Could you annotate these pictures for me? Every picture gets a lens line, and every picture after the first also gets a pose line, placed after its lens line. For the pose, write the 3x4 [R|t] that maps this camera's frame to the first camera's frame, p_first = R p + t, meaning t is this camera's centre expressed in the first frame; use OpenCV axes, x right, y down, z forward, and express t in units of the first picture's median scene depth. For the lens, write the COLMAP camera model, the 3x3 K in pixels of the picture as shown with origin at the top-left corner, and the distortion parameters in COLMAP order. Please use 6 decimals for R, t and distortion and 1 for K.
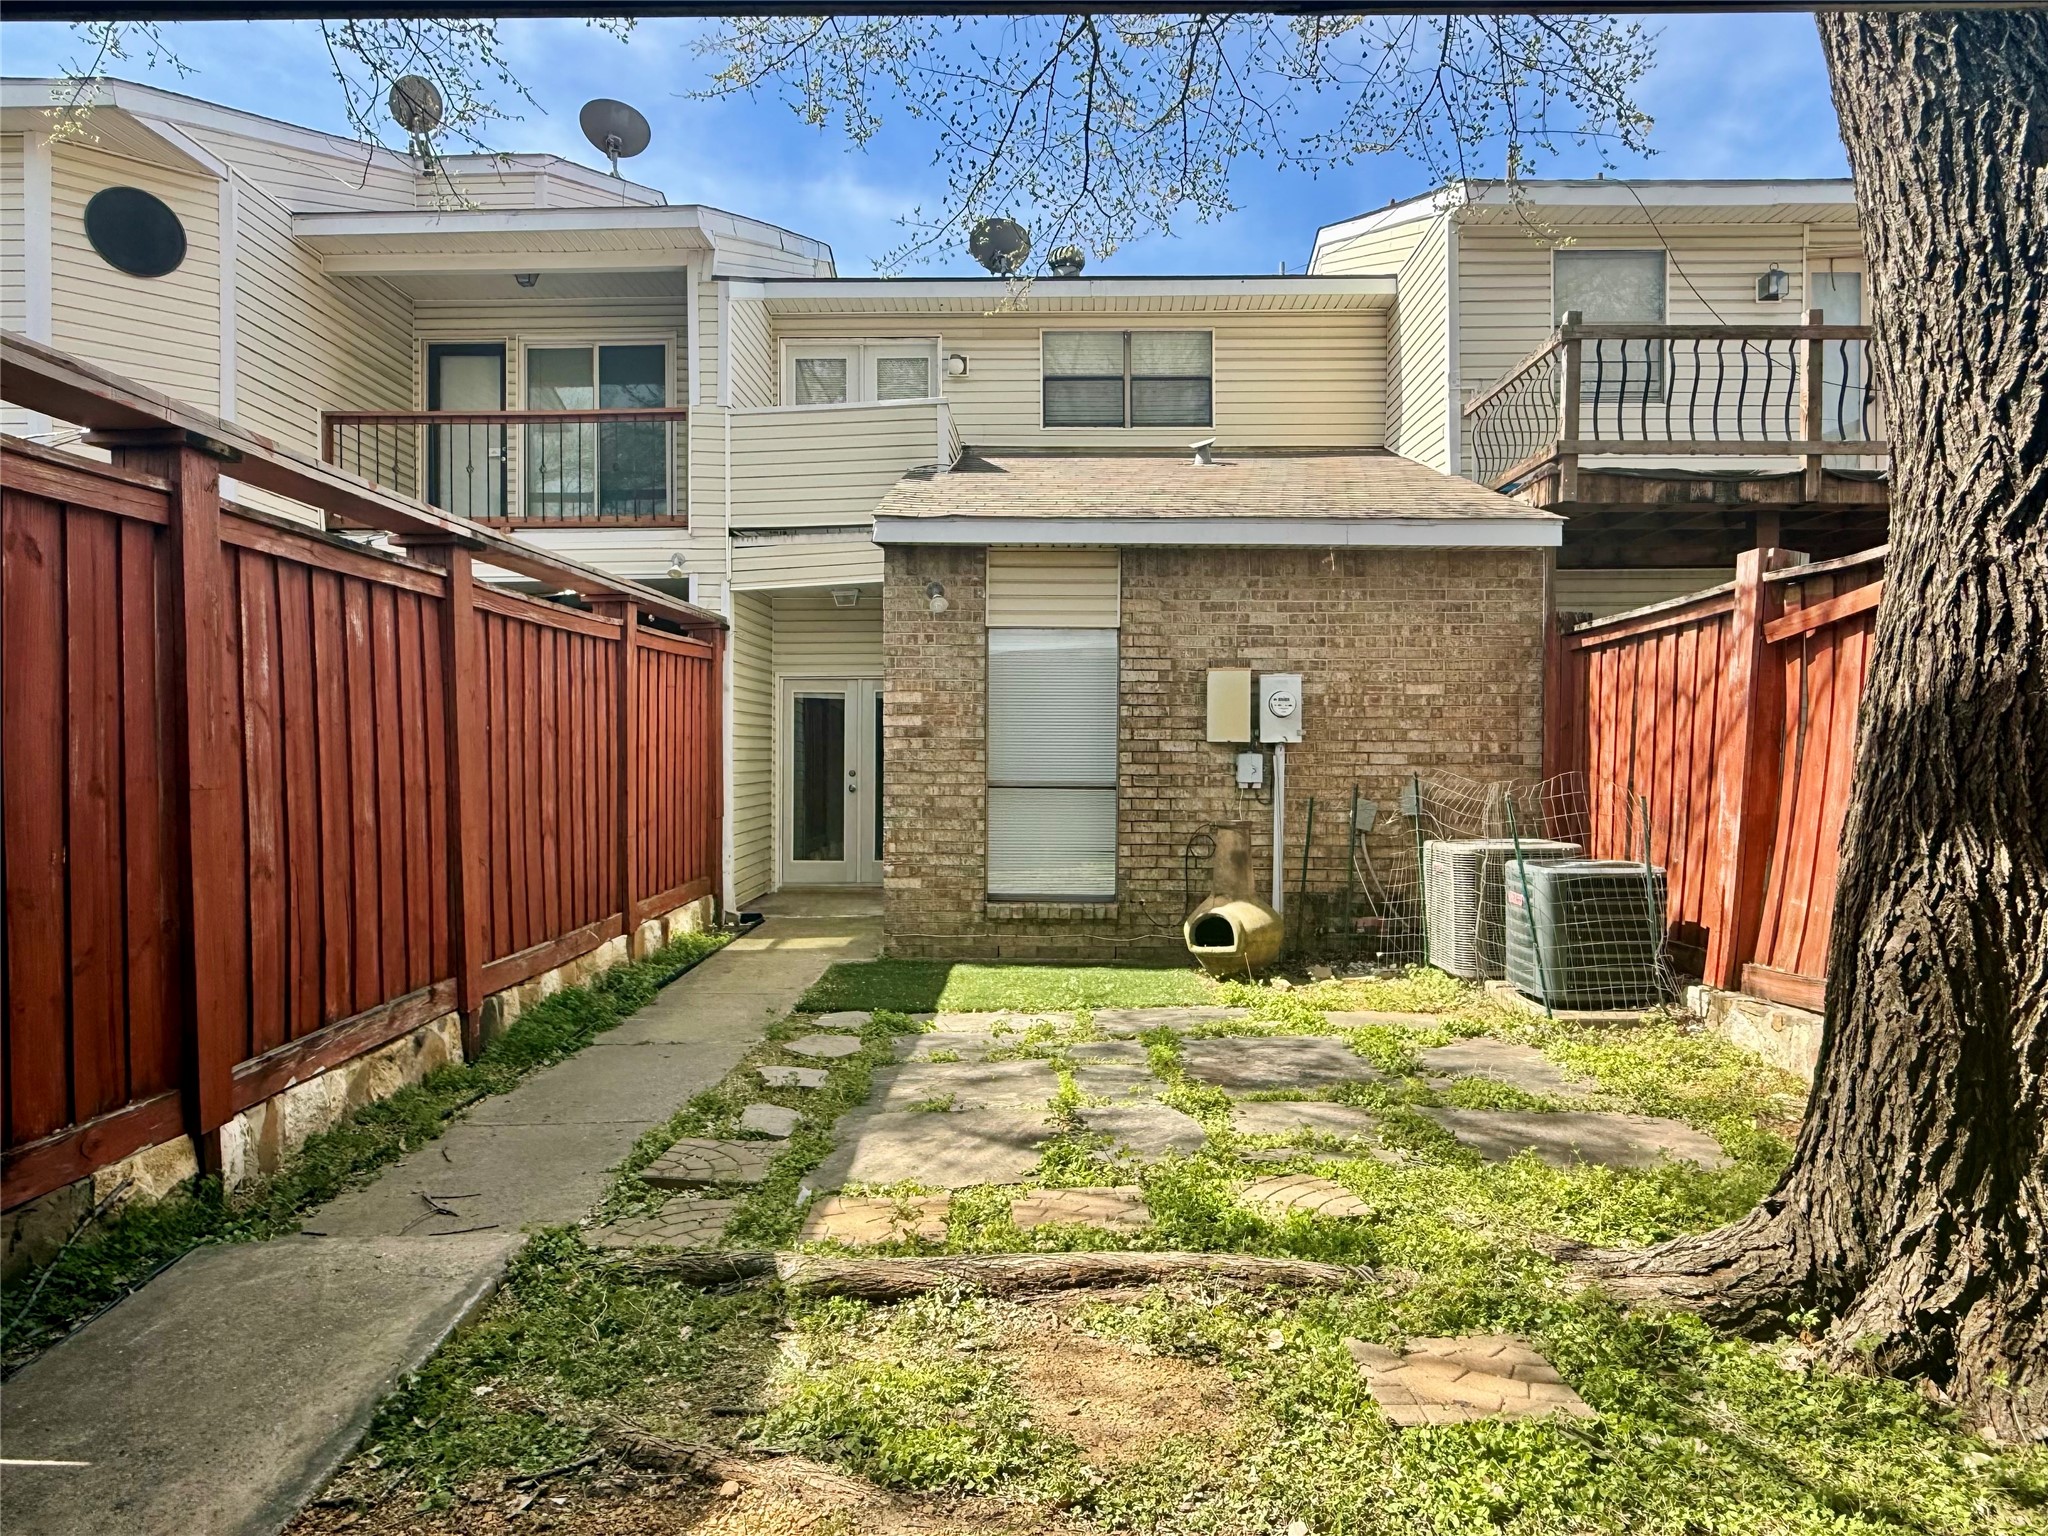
lens RADIAL K [[1340.2, 0, 1020.6], [0, 1340.2, 767.6], [0, 0, 1]] dist [-0.001030, -0.000315]
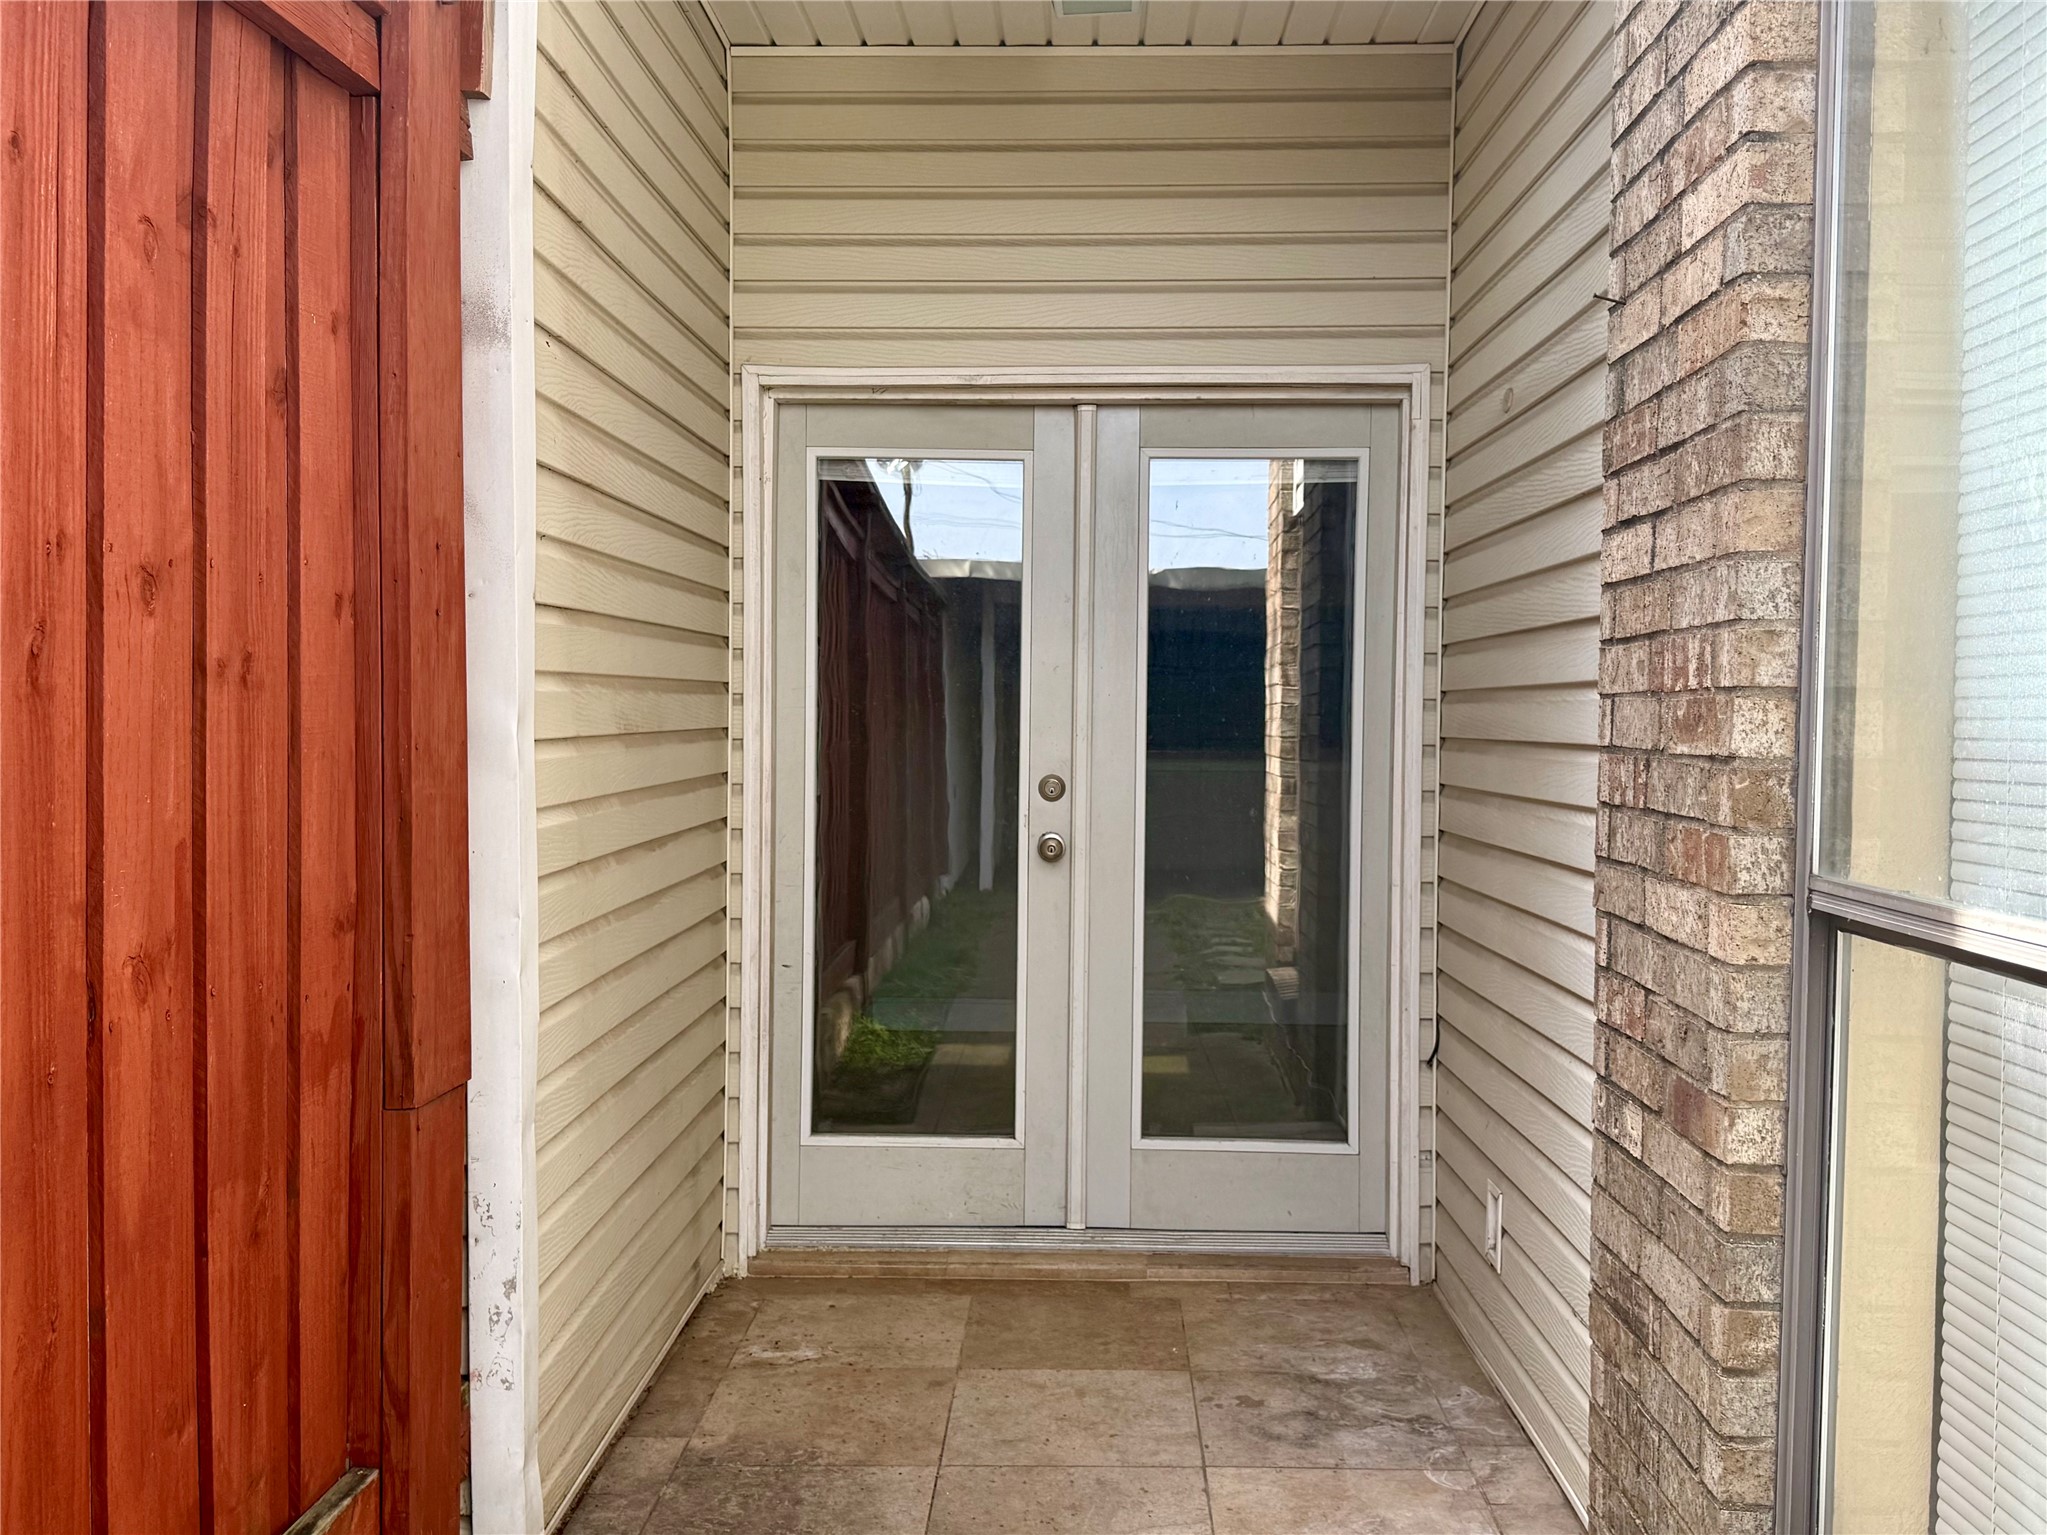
lens RADIAL K [[1891.7, 0, 1023.2], [0, 1891.7, 764.2], [0, 0, 1]] dist [0.003595, 0.000000]
pose [[0.999834, 0.012198, -0.013556, -0.126550], [-0.011915, 0.999712, 0.020818, -0.007207], [0.013806, -0.020653, 0.999691, 0.654235]]
